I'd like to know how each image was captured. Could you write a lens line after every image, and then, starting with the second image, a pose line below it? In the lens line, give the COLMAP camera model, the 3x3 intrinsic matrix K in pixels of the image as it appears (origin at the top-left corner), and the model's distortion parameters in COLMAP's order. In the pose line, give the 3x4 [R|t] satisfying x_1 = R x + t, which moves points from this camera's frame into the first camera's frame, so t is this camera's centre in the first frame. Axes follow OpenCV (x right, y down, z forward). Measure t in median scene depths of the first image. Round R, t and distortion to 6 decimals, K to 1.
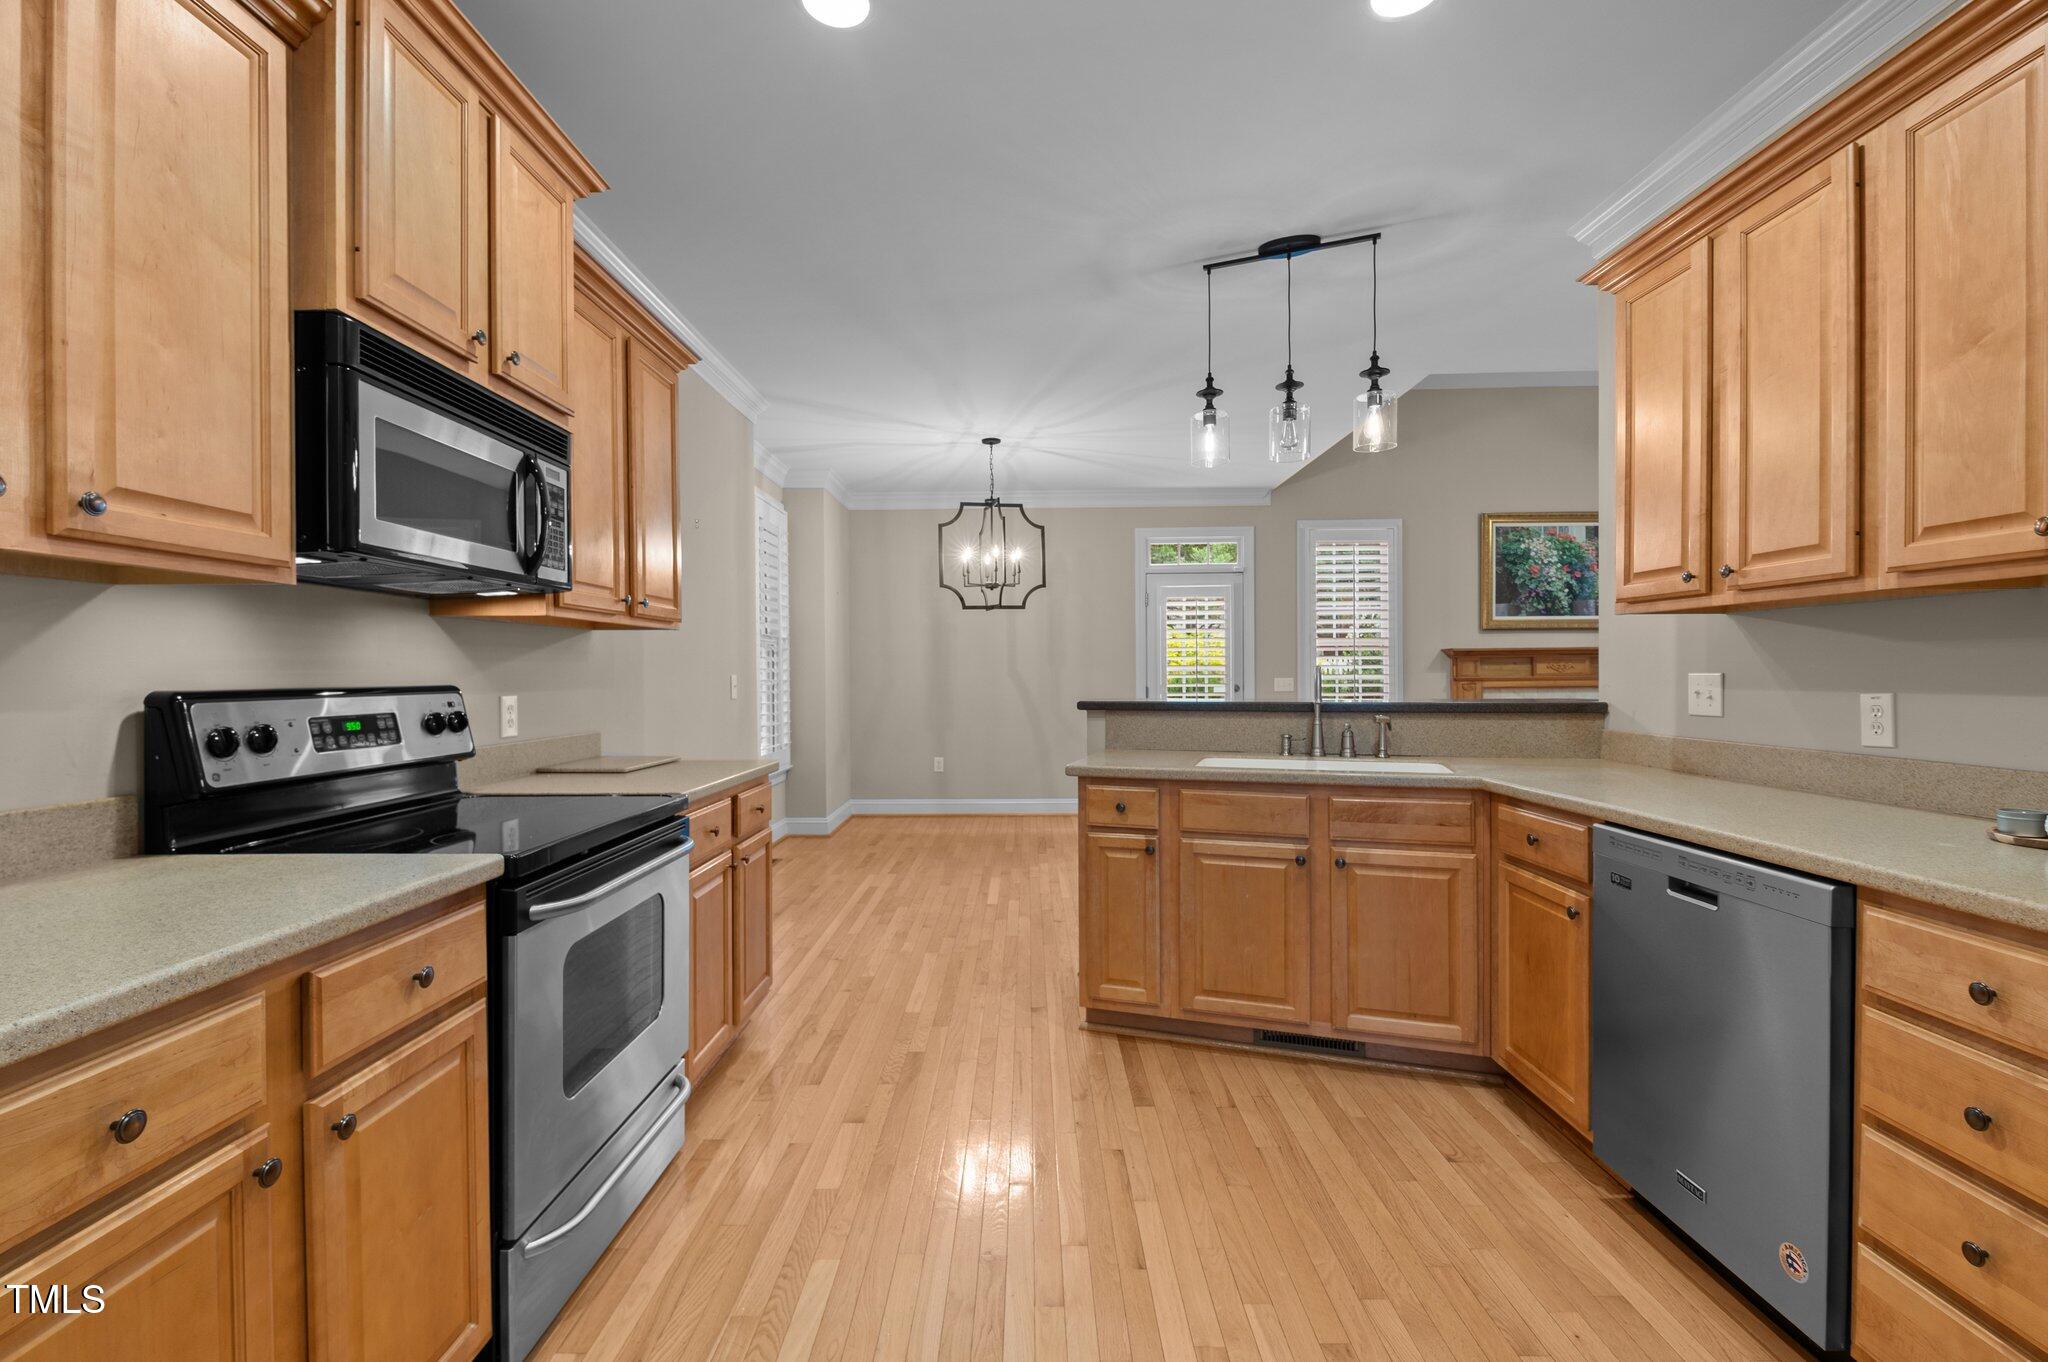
lens RADIAL K [[890.8, 0, 1015.3], [0, 890.8, 684.2], [0, 0, 1]] dist [-0.017833, -0.000113]
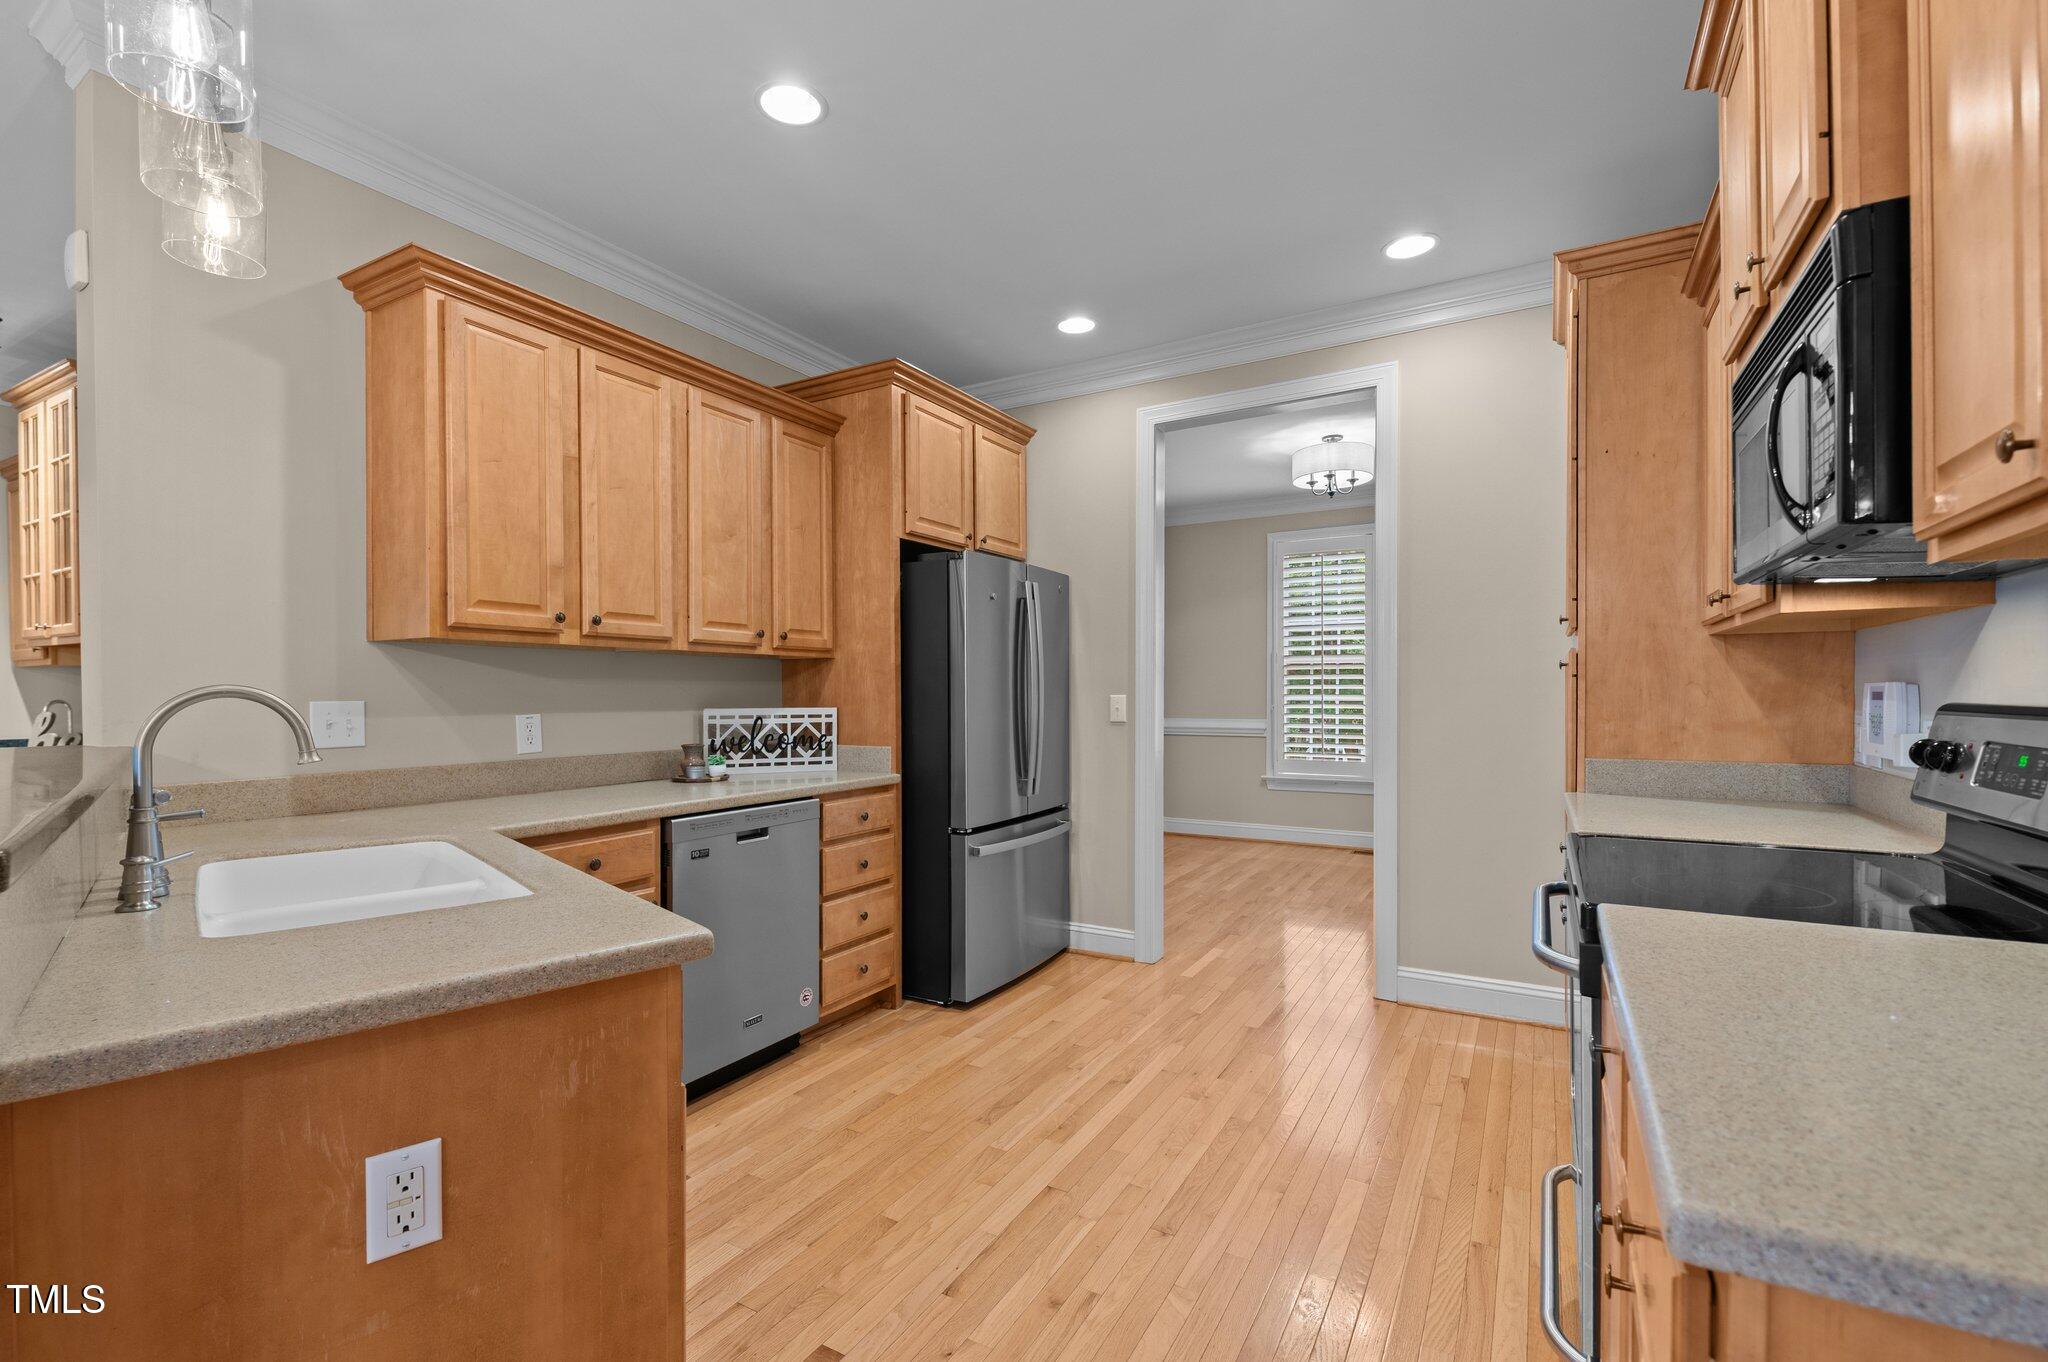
lens RADIAL K [[890.8, 0, 1012.4], [0, 890.8, 686.0], [0, 0, 1]] dist [-0.017833, -0.000113]
pose [[-0.872820, 0.012124, 0.487892, -0.386878], [0.015073, 0.999884, 0.002117, -0.027692], [-0.487810, 0.009201, -0.872901, 1.943861]]
